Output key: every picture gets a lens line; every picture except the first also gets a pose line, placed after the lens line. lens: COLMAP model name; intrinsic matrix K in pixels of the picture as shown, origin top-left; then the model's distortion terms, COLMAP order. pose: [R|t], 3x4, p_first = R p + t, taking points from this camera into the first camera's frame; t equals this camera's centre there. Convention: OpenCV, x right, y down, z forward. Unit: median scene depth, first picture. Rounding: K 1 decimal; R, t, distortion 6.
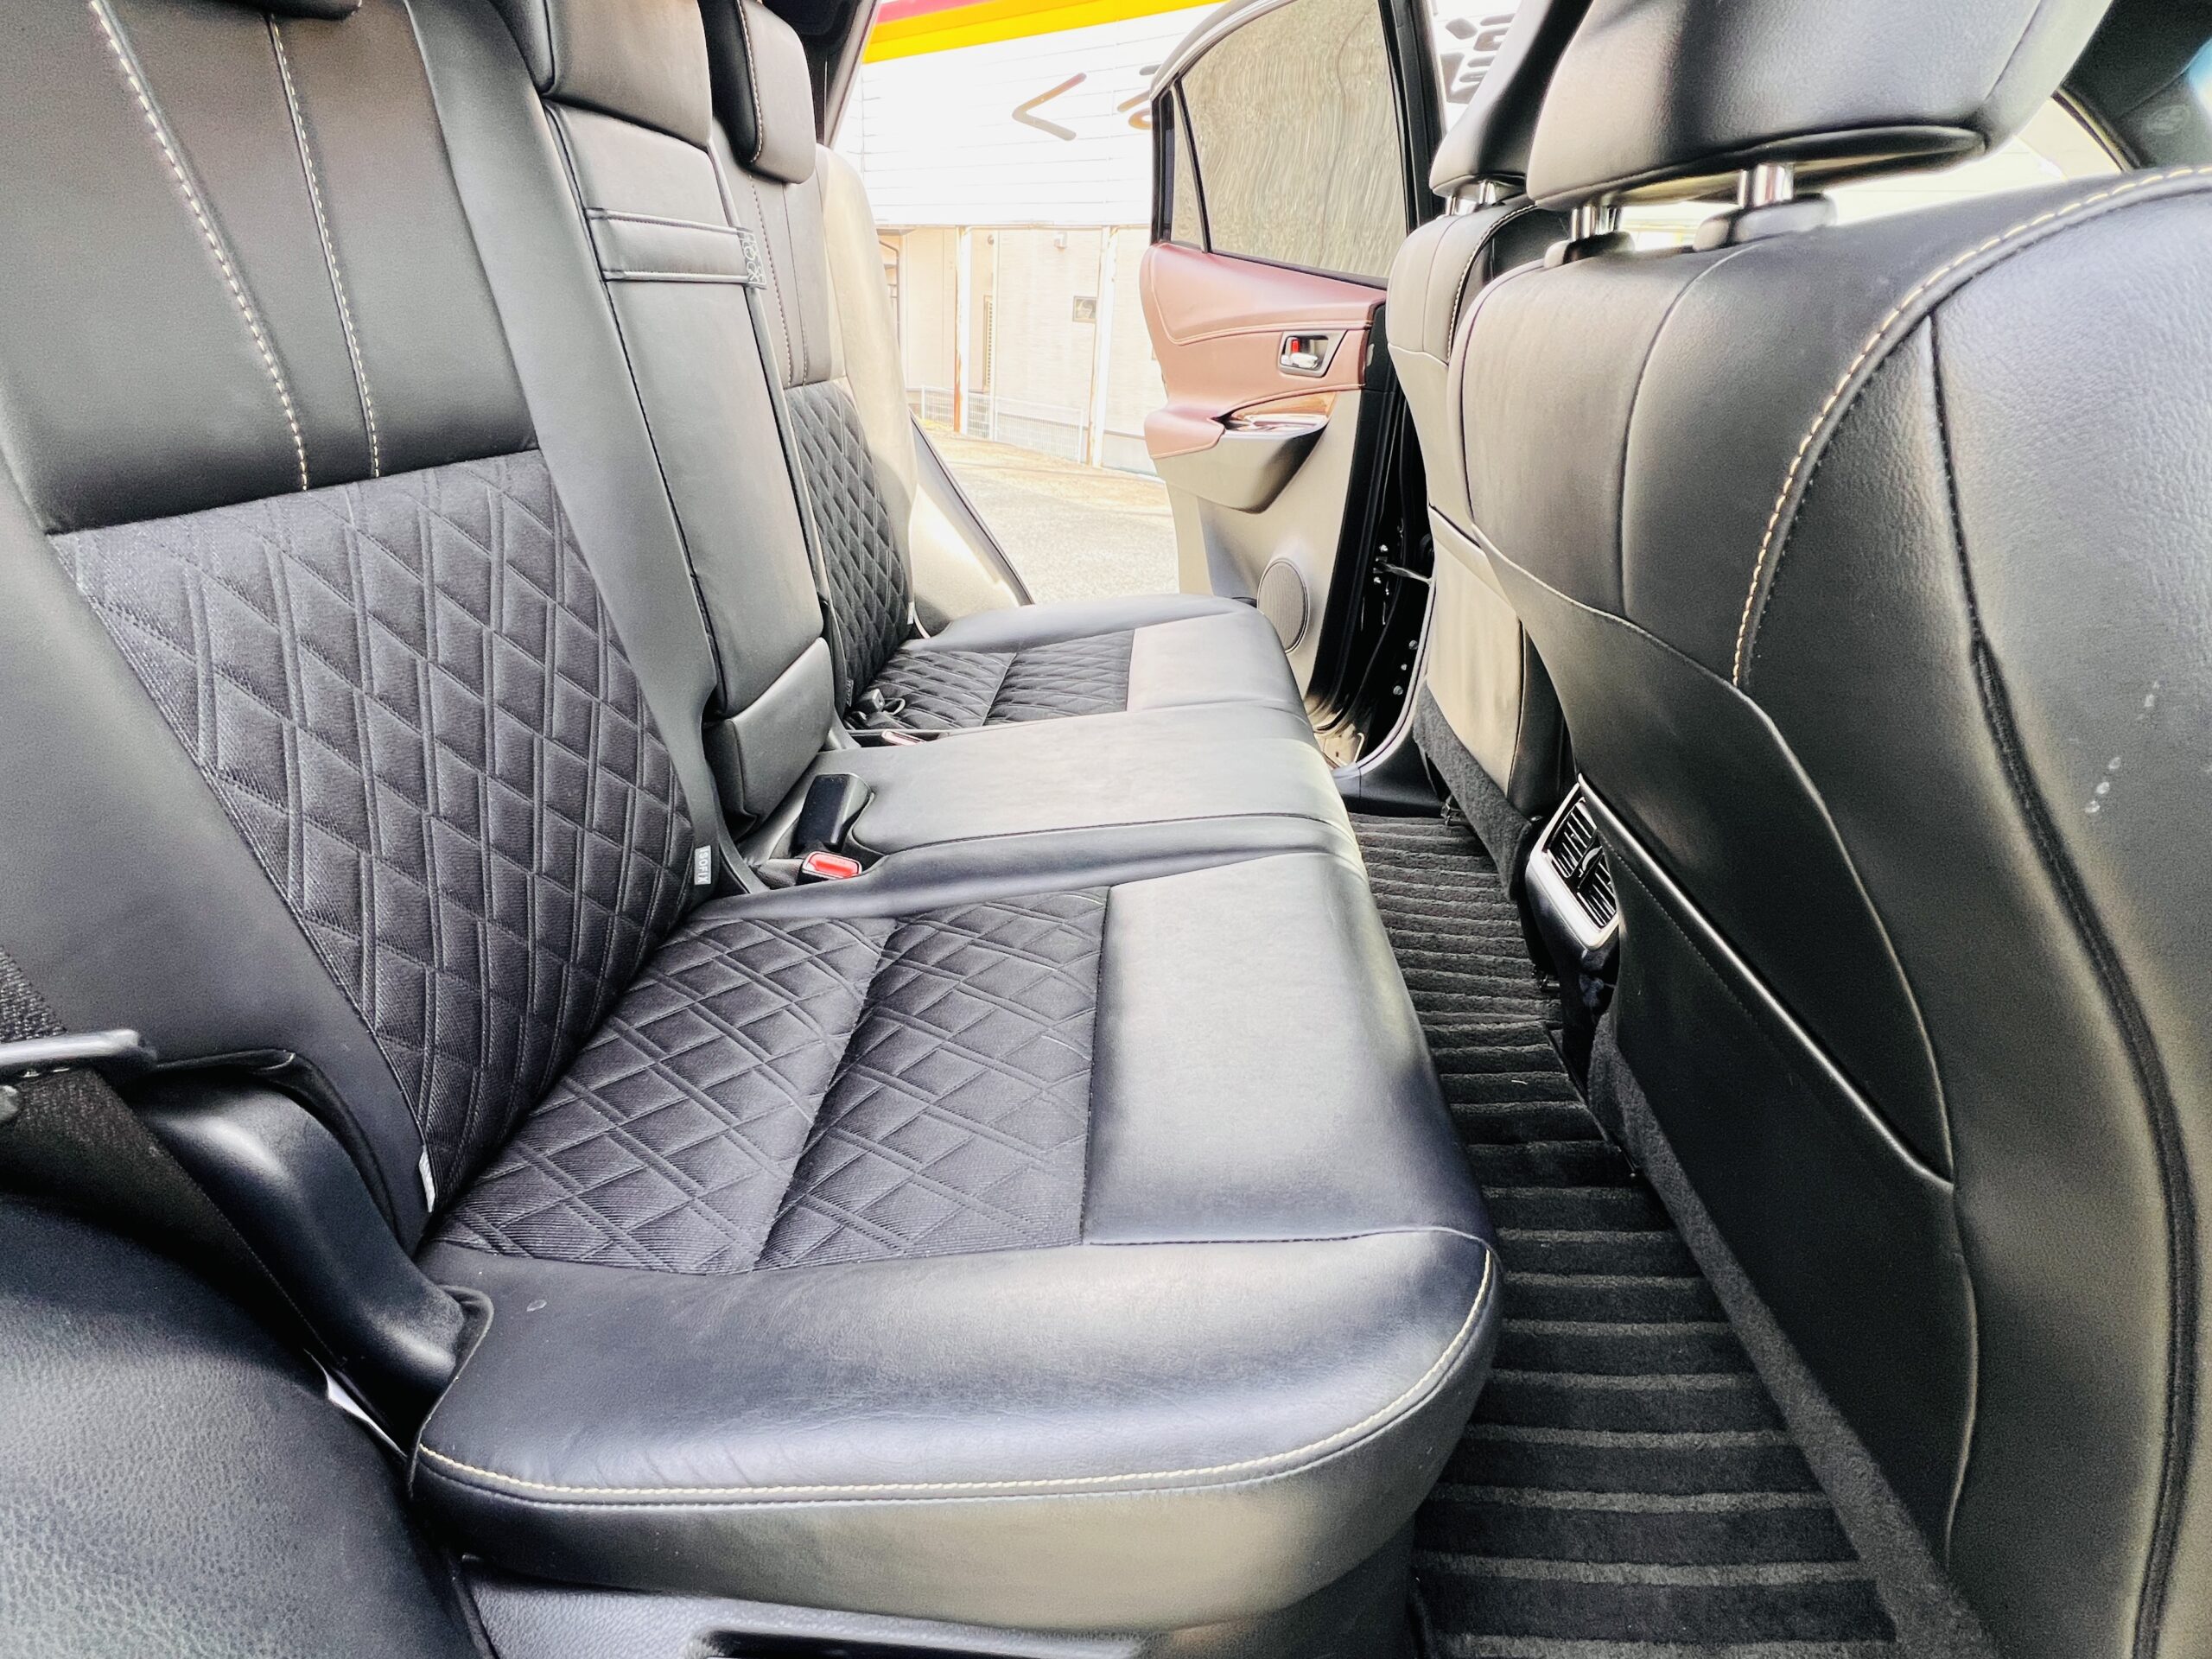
lens RADIAL K [[993.0, 0, 1113.7], [0, 993.0, 827.4], [0, 0, 1]] dist [-0.000035, 0.000113]
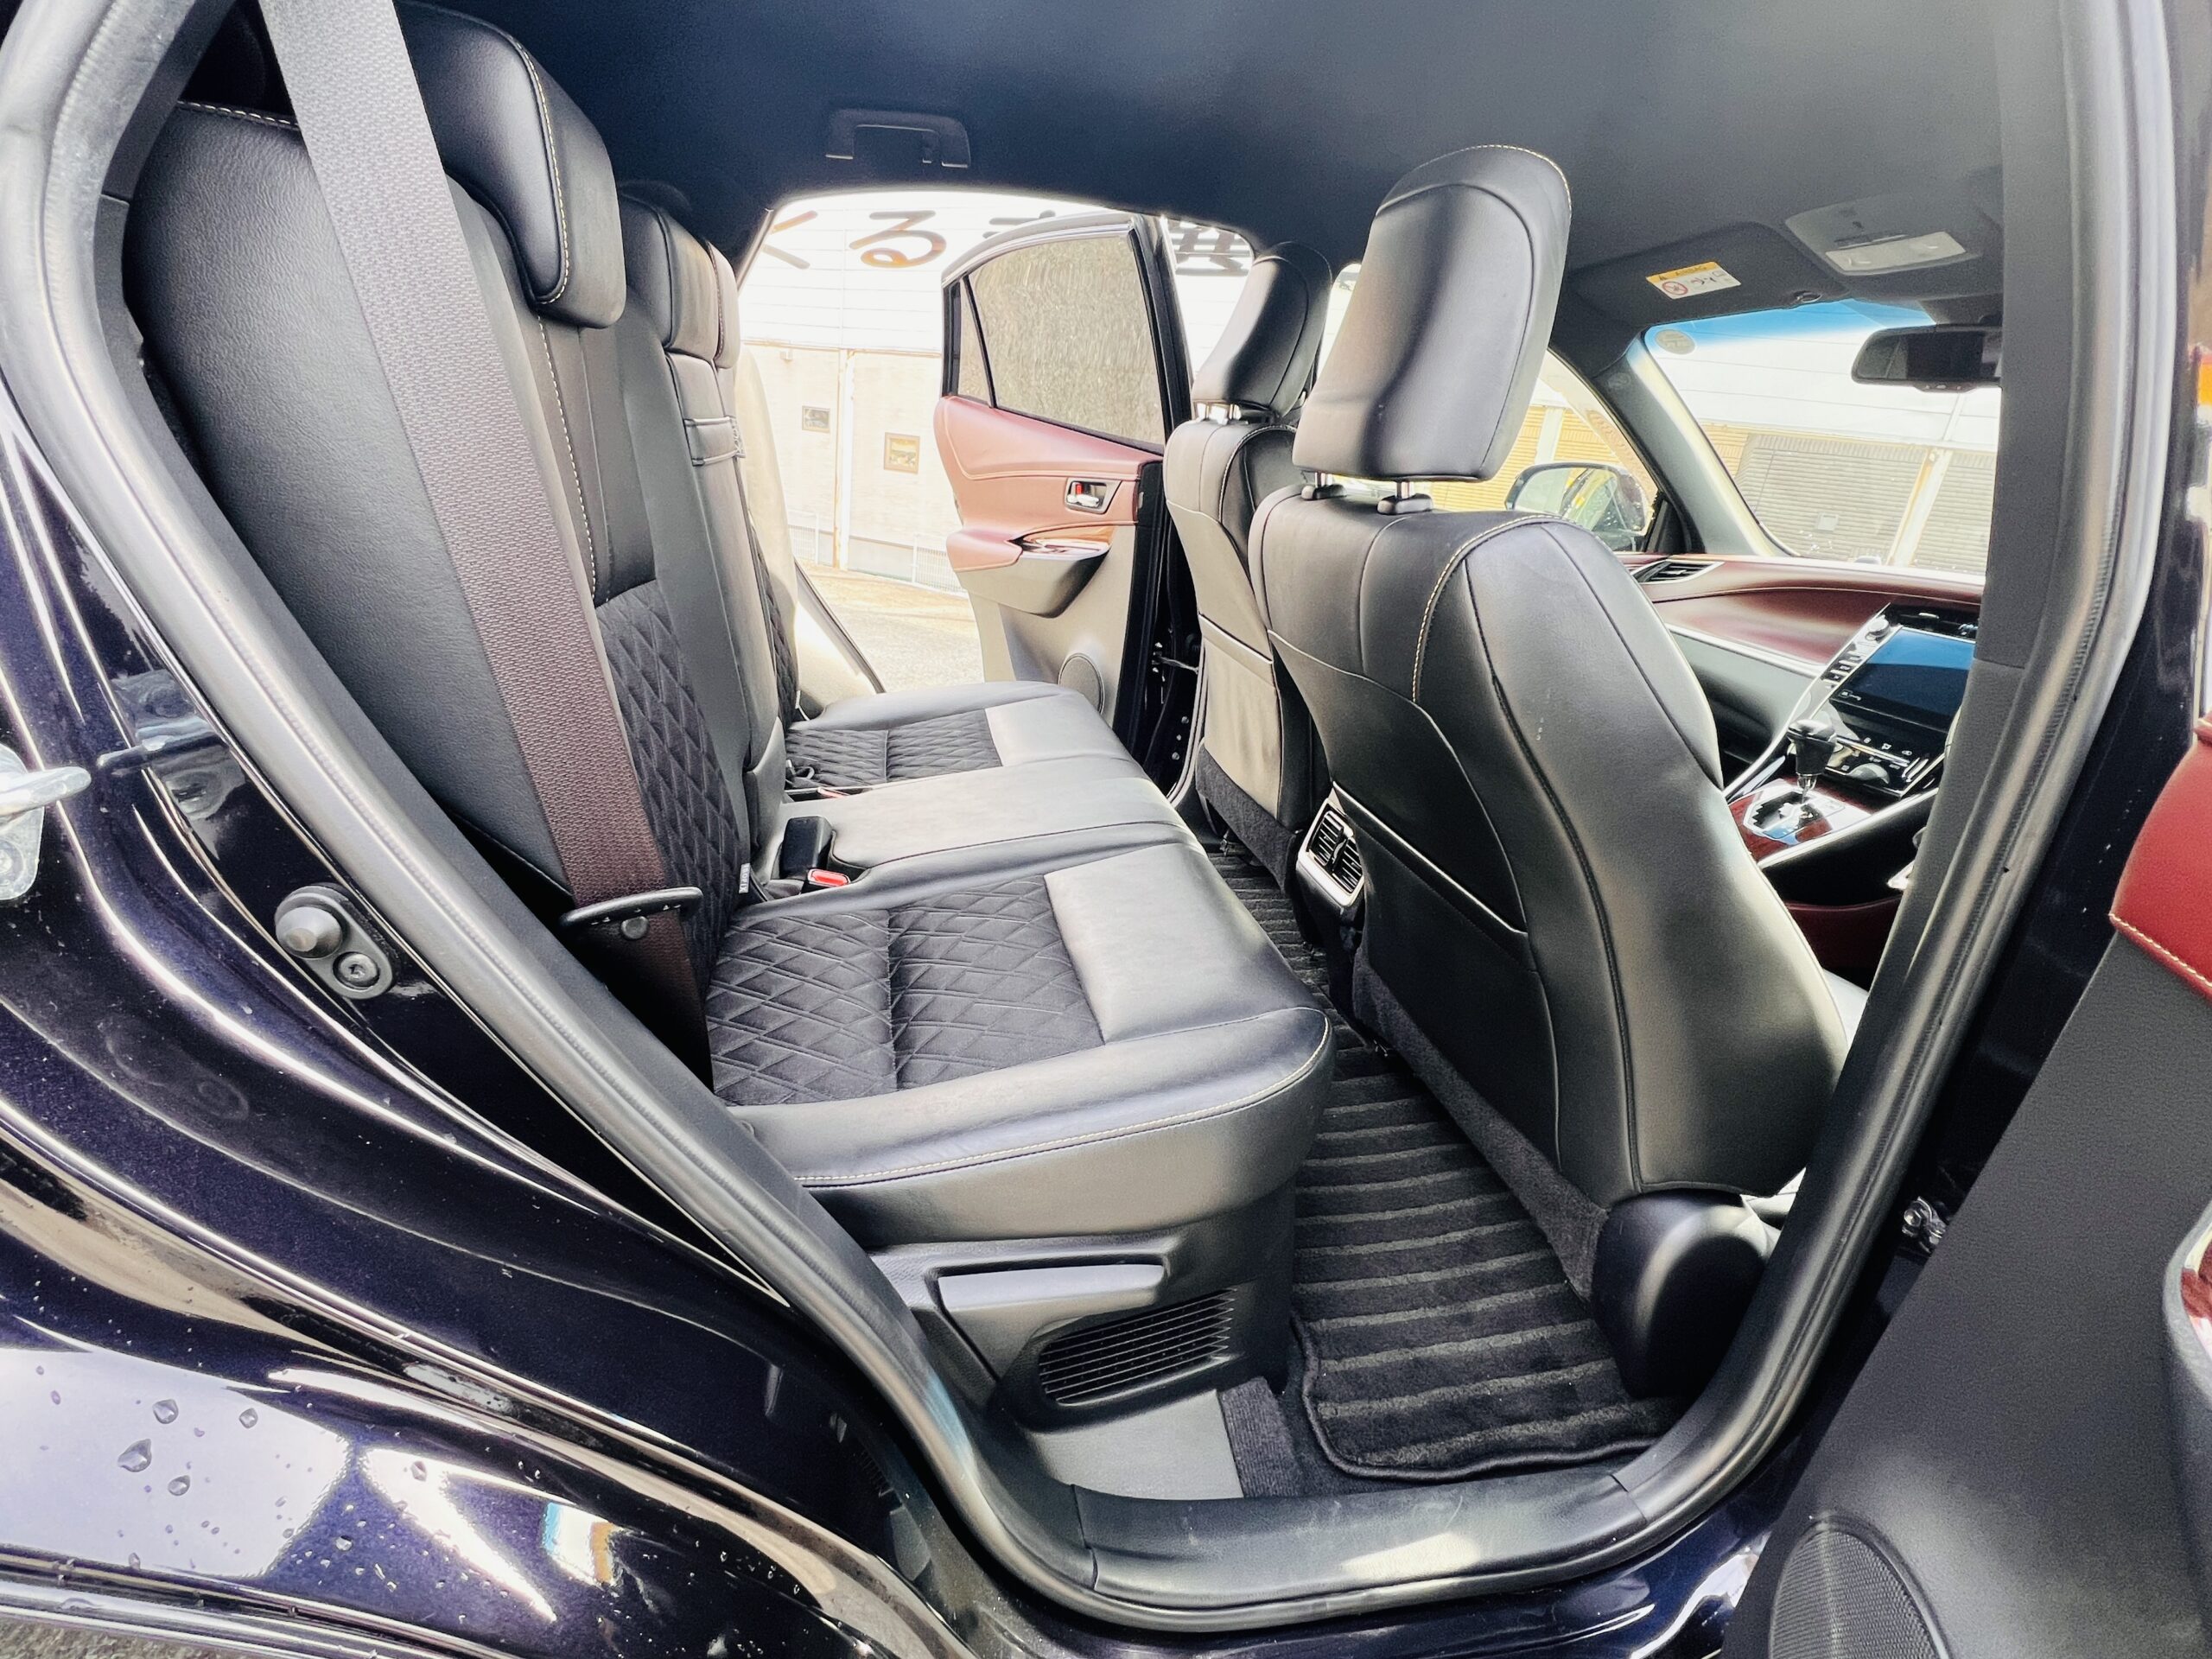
lens RADIAL K [[993.0, 0, 1100.2], [0, 993.0, 830.7], [0, 0, 1]] dist [-0.000035, 0.000113]
pose [[0.968824, -0.050608, 0.242527, -0.170132], [0.072331, 0.994044, -0.081511, 0.075684], [-0.236957, 0.096512, 0.966714, -0.266523]]
